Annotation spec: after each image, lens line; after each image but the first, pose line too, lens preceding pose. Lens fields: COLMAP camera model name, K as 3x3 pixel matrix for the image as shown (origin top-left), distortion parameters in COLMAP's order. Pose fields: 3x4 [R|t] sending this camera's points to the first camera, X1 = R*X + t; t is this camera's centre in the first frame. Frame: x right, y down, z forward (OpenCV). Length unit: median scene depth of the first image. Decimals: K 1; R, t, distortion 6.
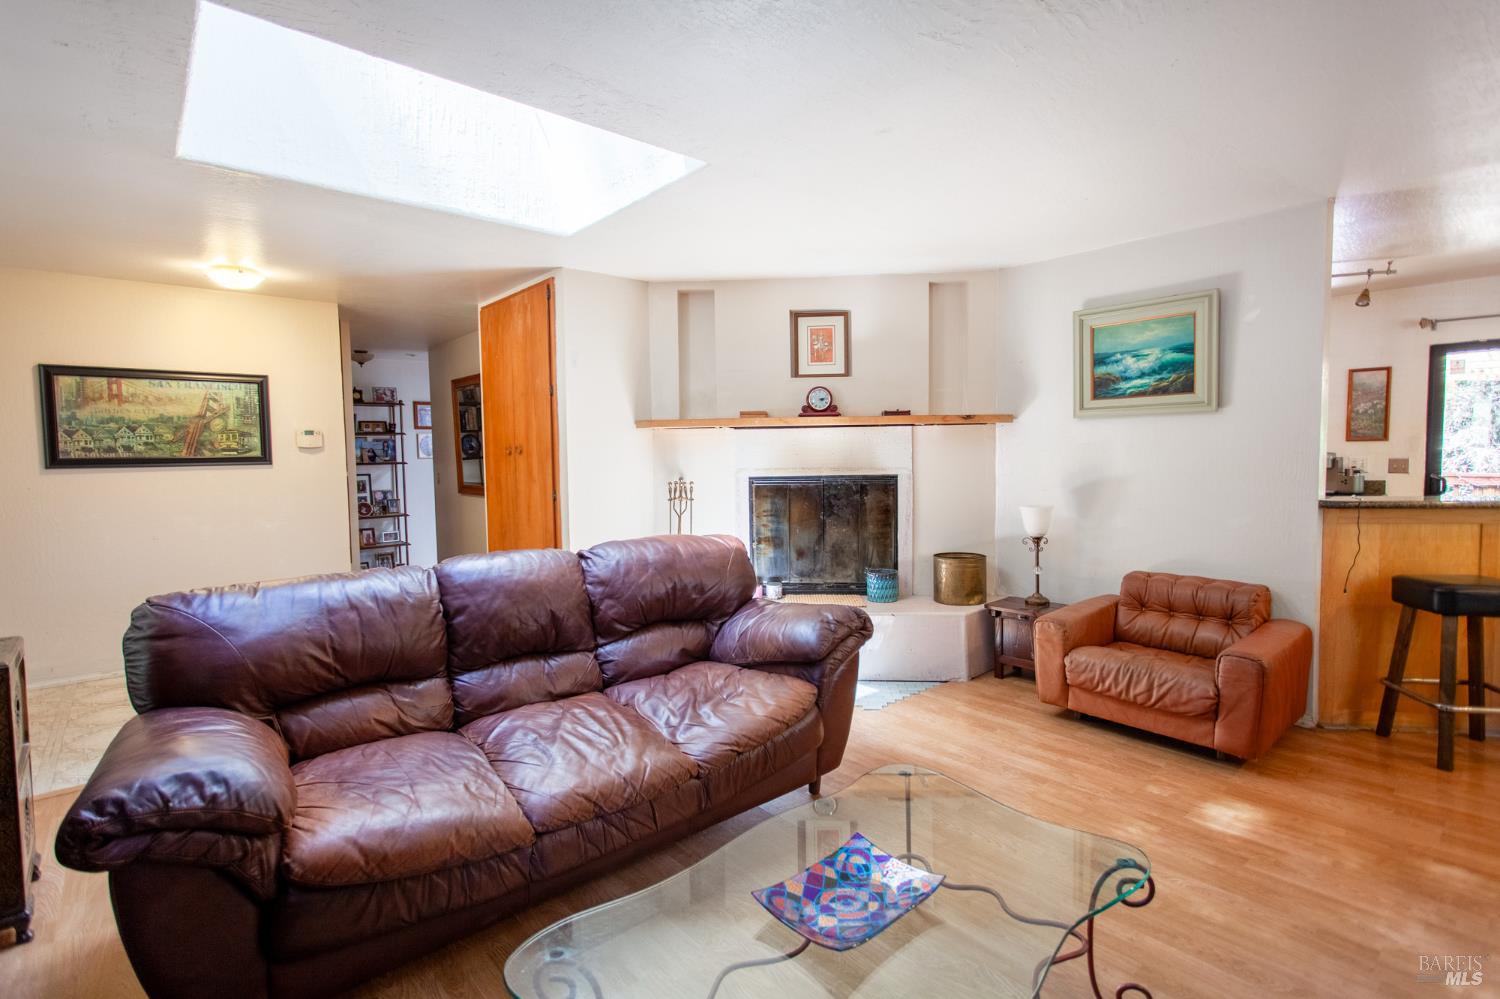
lens RADIAL K [[703.6, 0, 747.9], [0, 703.6, 495.5], [0, 0, 1]] dist [-0.000959, -0.000115]
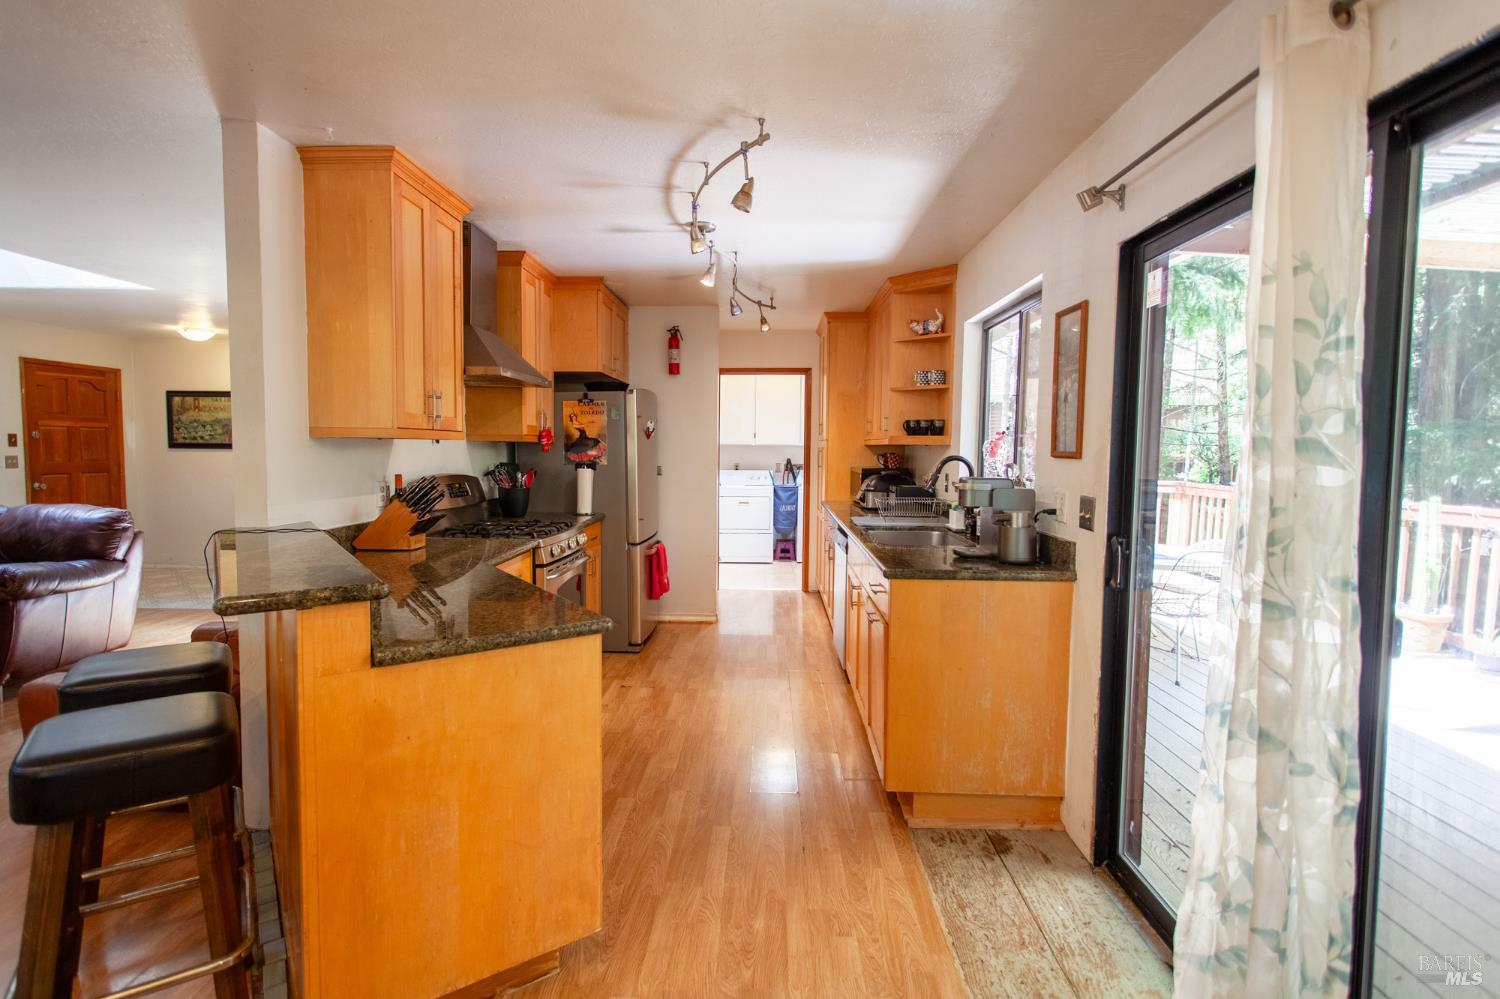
lens RADIAL K [[703.6, 0, 754.7], [0, 703.6, 494.2], [0, 0, 1]] dist [-0.000959, -0.000115]
pose [[0.741964, 0.070457, -0.666727, 1.289309], [-0.063904, 0.997367, 0.034283, -0.075280], [0.667387, 0.017170, 0.744513, 0.631922]]
